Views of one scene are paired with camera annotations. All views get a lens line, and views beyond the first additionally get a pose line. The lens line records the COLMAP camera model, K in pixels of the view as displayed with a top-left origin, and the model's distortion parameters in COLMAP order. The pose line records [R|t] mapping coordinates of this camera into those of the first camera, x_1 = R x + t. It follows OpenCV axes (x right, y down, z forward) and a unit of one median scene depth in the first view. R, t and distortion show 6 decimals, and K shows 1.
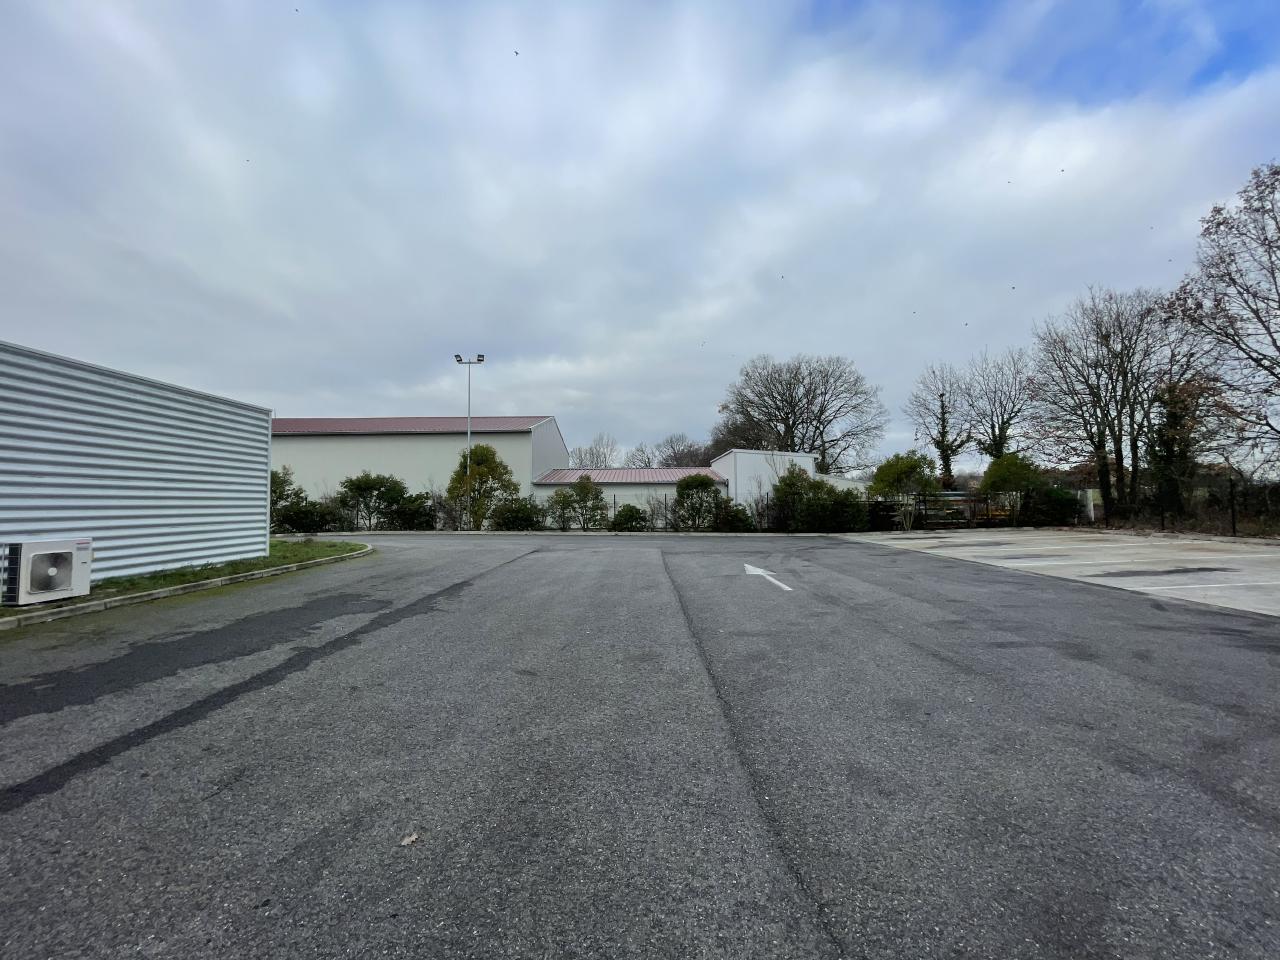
lens RADIAL K [[519.2, 0, 640.0], [0, 519.2, 480.0], [0, 0, 1]] dist [-0.001044, 0.000175]
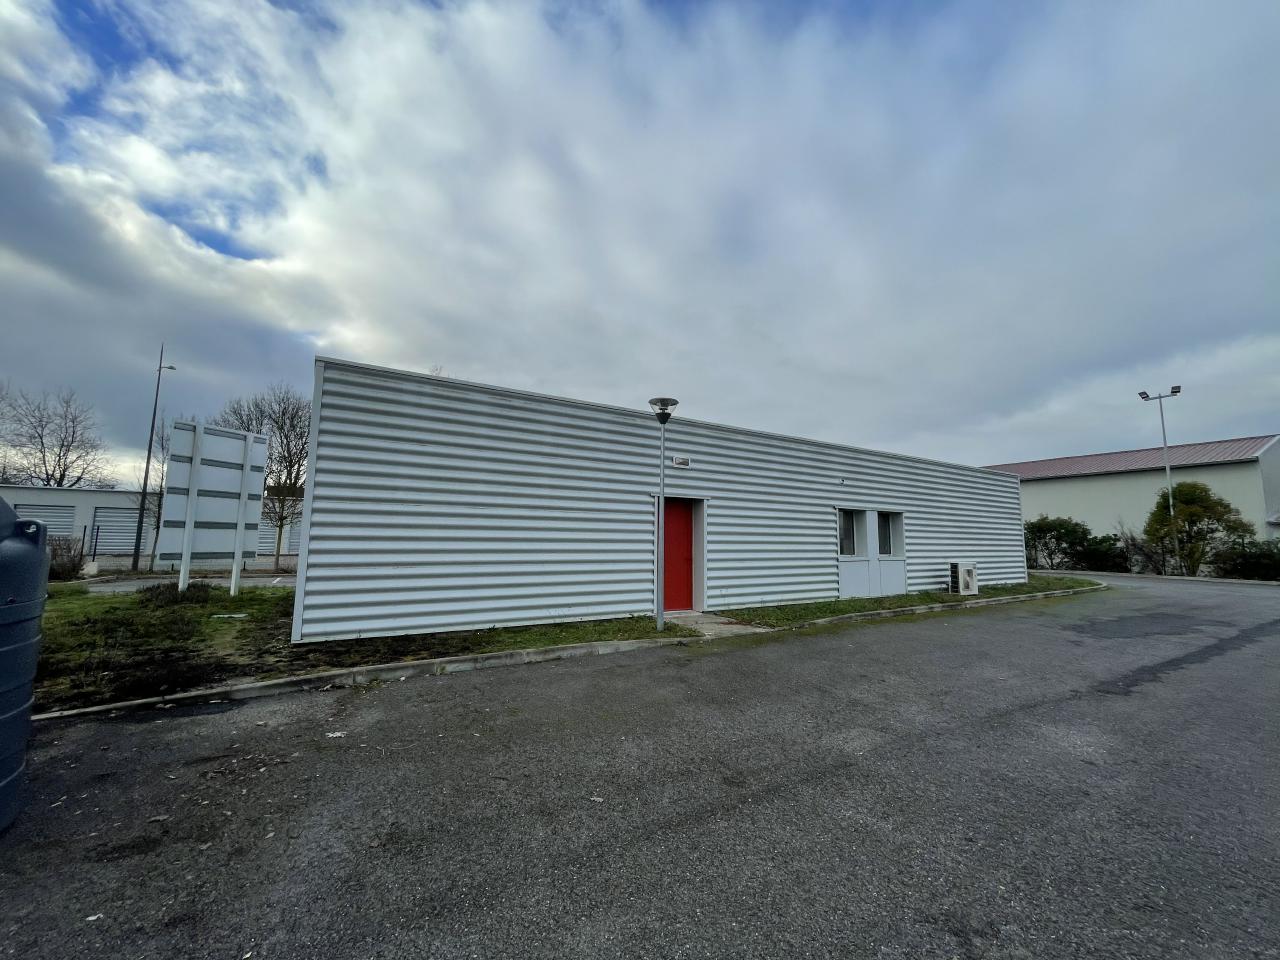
lens RADIAL K [[530.0, 0, 640.0], [0, 530.0, 480.0], [0, 0, 1]] dist [0.002833, 0.000154]
pose [[0.544043, -0.075539, -0.835650, -0.139681], [0.018478, 0.996776, -0.078074, -0.048069], [0.838854, 0.027034, 0.543685, -0.949649]]
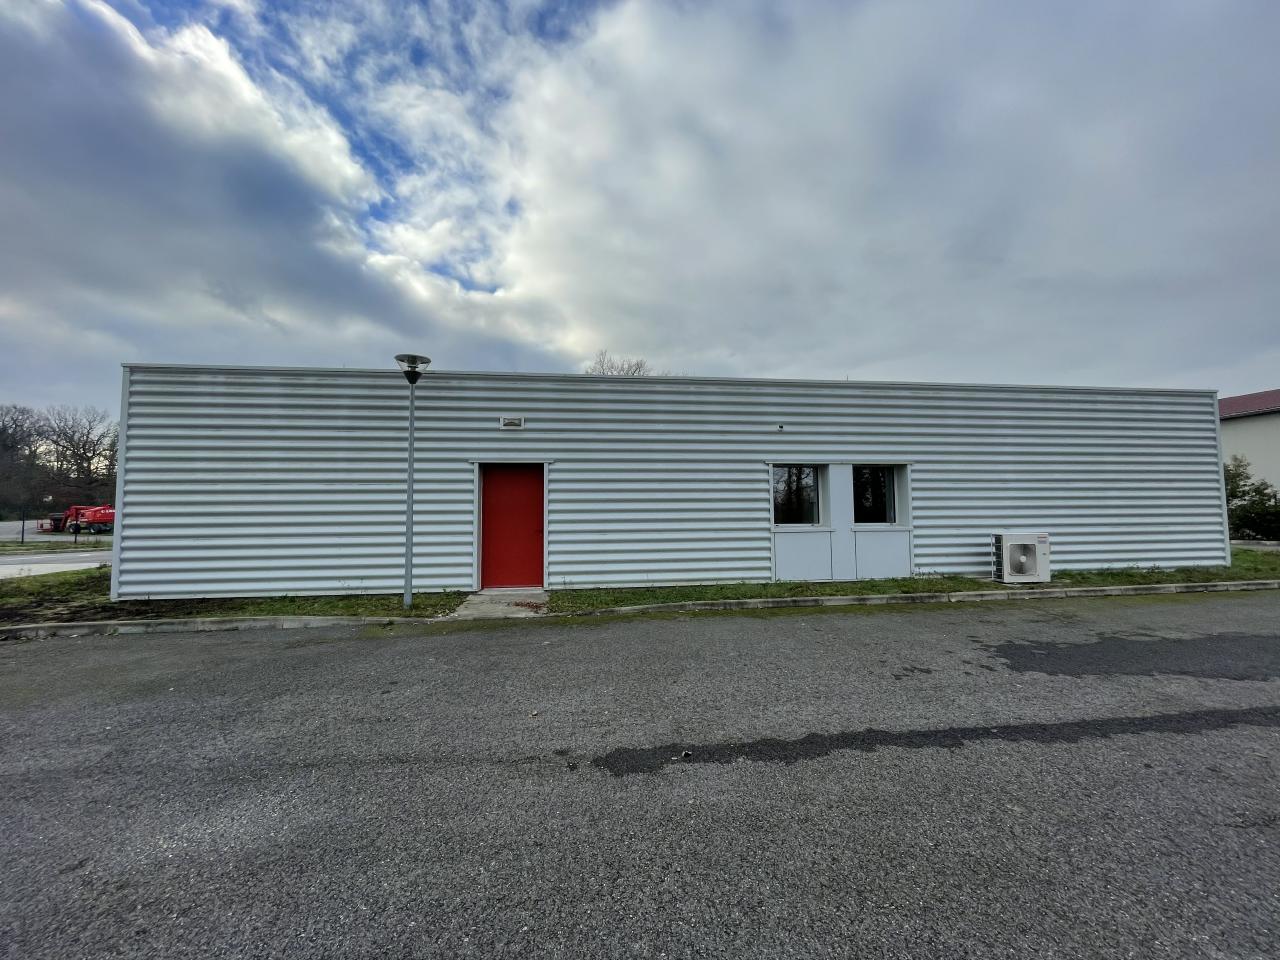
lens RADIAL K [[519.2, 0, 640.0], [0, 519.2, 480.0], [0, 0, 1]] dist [-0.001044, 0.000175]
pose [[0.126763, -0.053085, -0.990512, -0.015801], [0.051701, 0.997563, -0.046847, 0.000010], [0.990585, -0.045272, 0.129199, -0.048763]]
